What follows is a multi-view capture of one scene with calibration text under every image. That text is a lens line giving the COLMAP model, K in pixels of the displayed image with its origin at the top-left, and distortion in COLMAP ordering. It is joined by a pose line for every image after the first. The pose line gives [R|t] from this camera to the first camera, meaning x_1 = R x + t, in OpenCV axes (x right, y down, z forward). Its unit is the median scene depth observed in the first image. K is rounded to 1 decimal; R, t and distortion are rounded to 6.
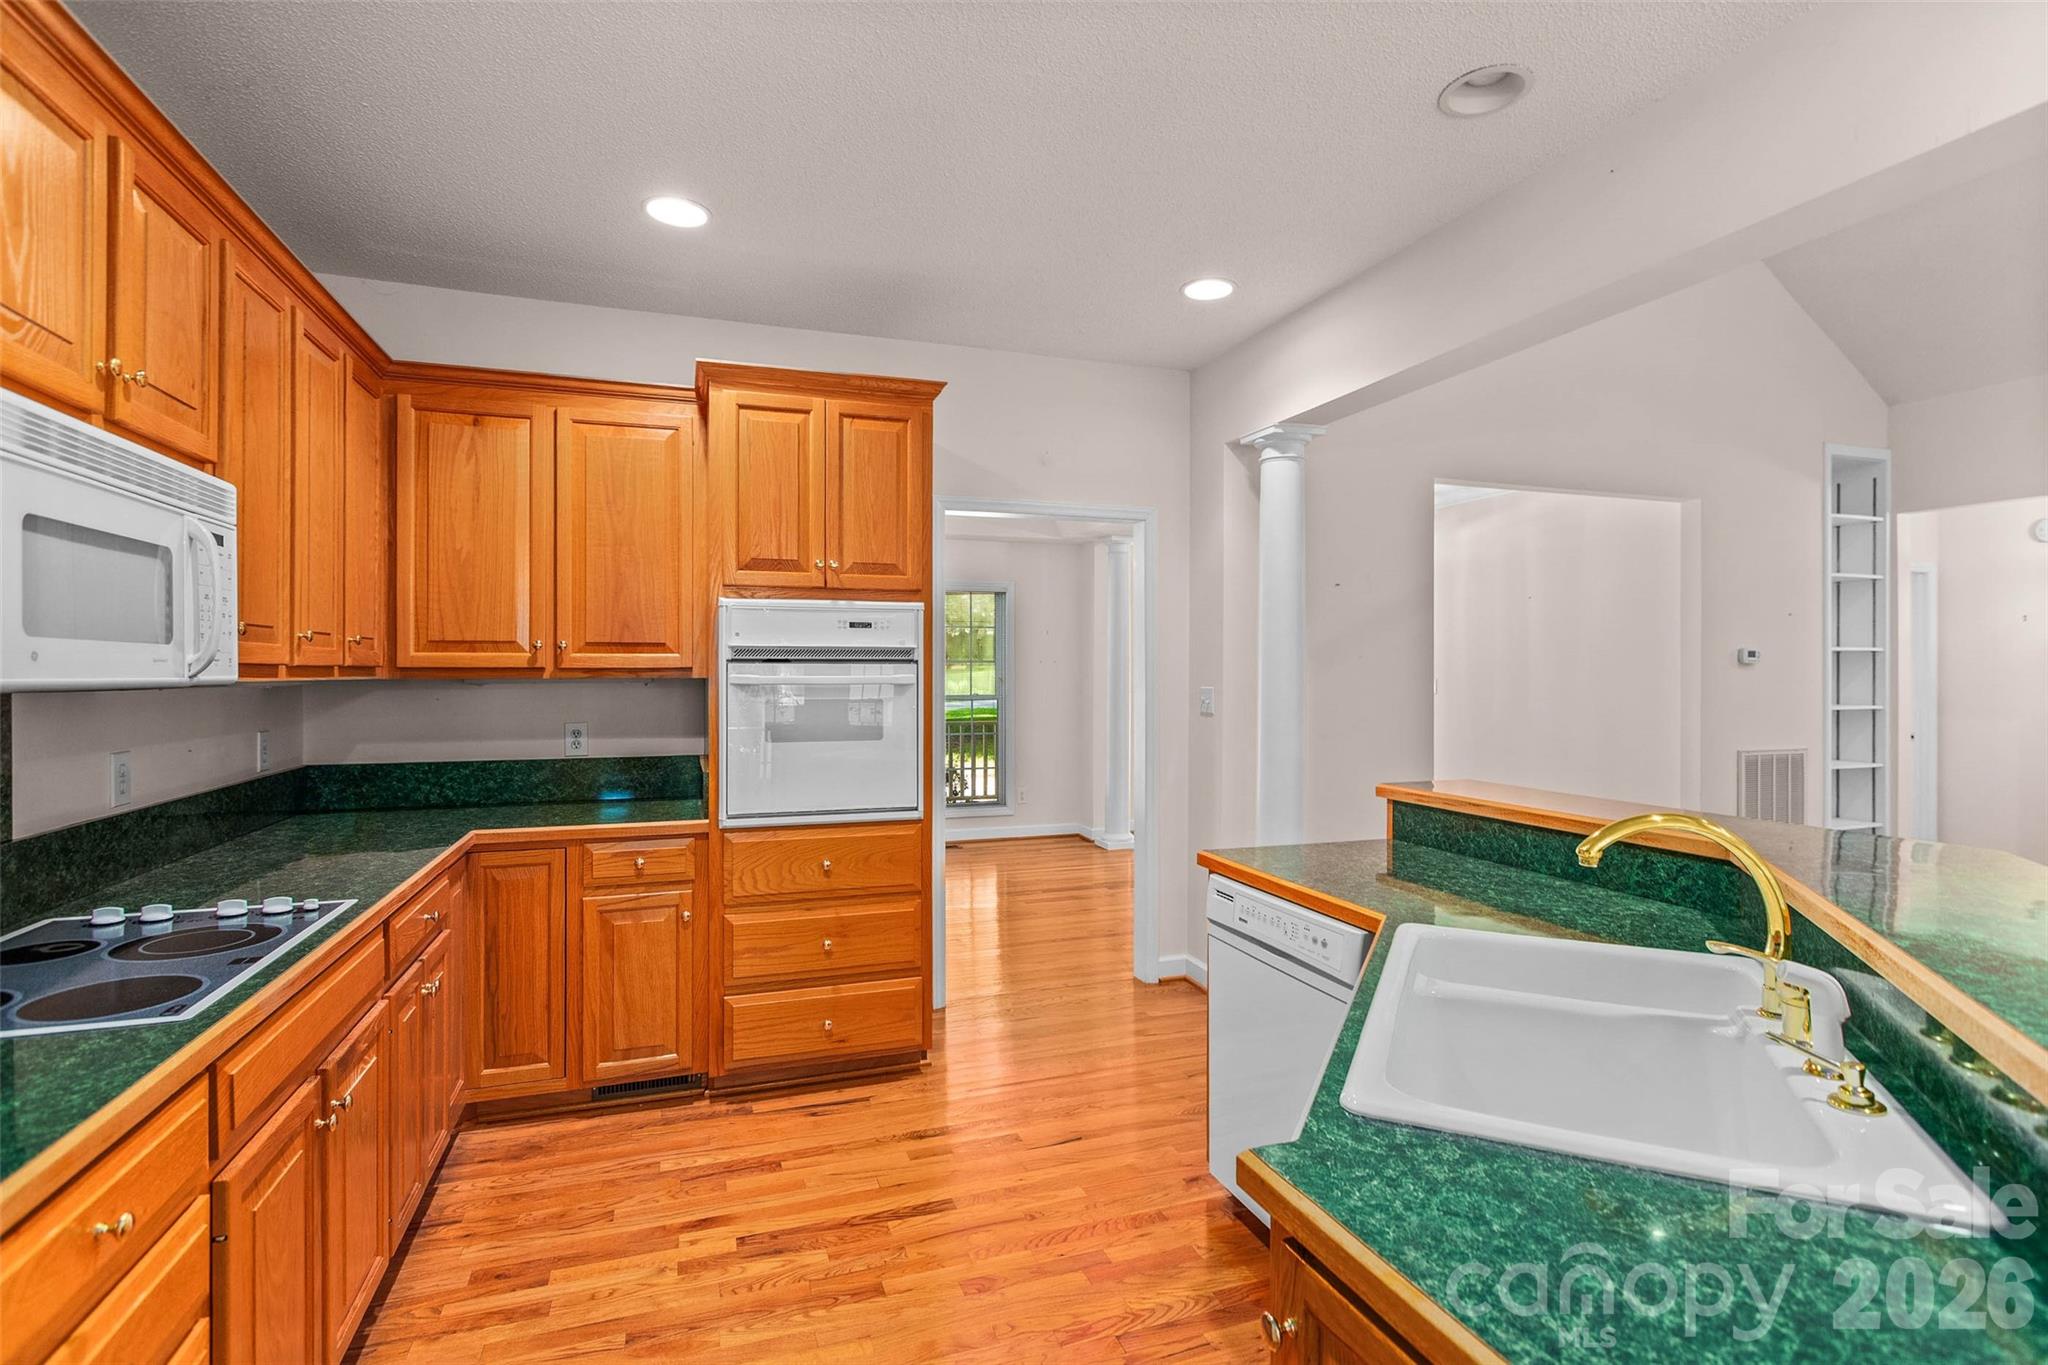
lens RADIAL K [[964.2, 0, 1021.6], [0, 964.2, 671.8], [0, 0, 1]] dist [0.002938, -0.003969]
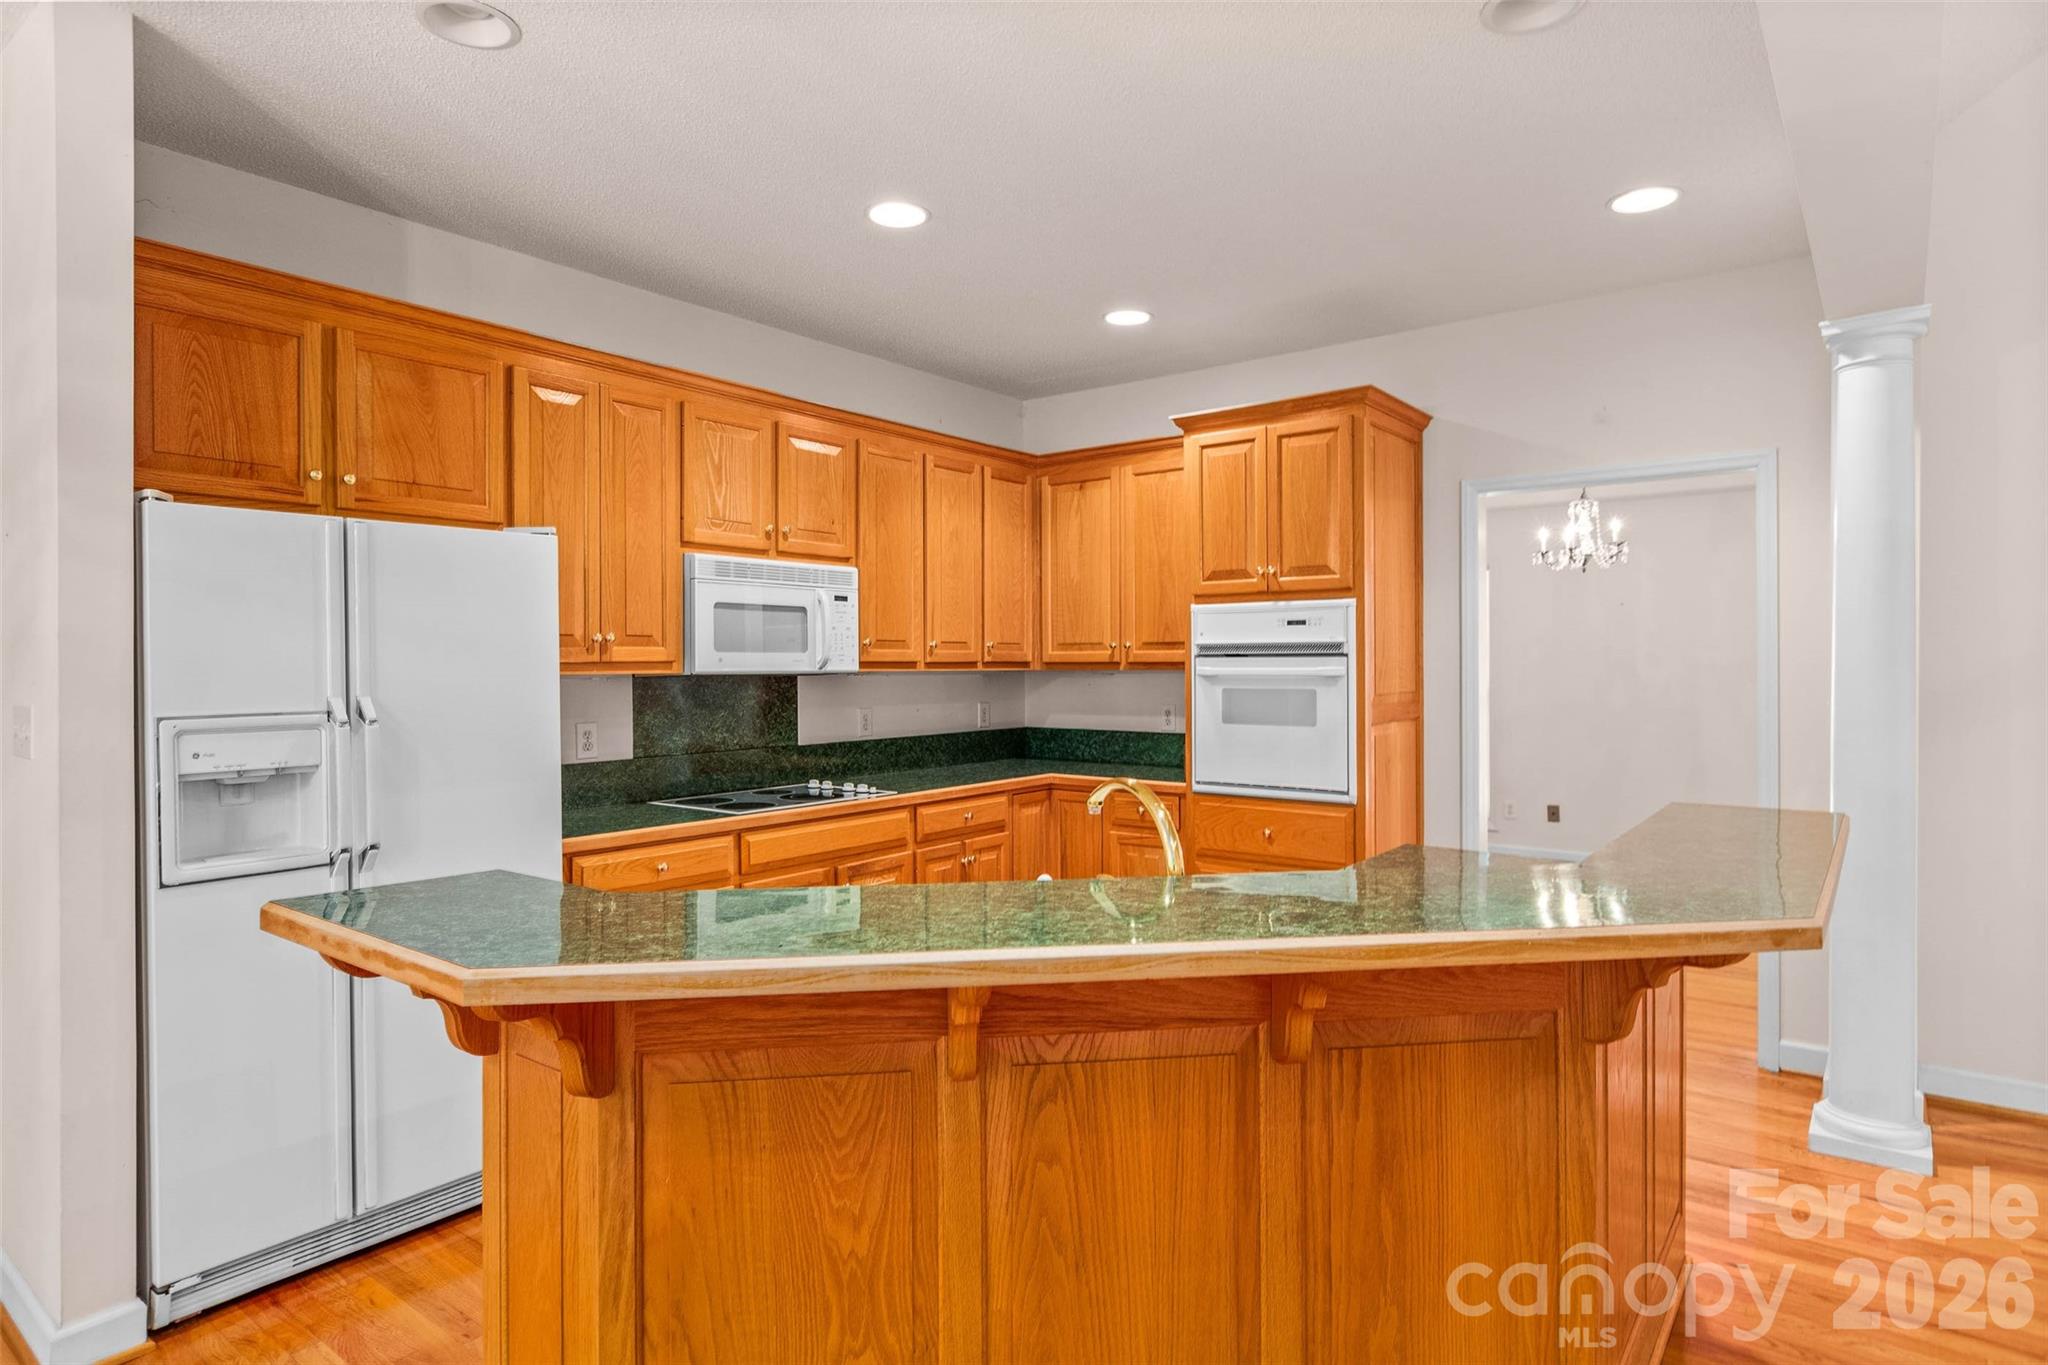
lens RADIAL K [[1118.7, 0, 1025.3], [0, 1118.7, 672.8], [0, 0, 1]] dist [0.002063, 0.002833]
pose [[0.552020, 0.004502, -0.833819, 0.754246], [0.003015, 0.999968, 0.007395, -0.000834], [0.833825, -0.006596, 0.551989, 0.028506]]
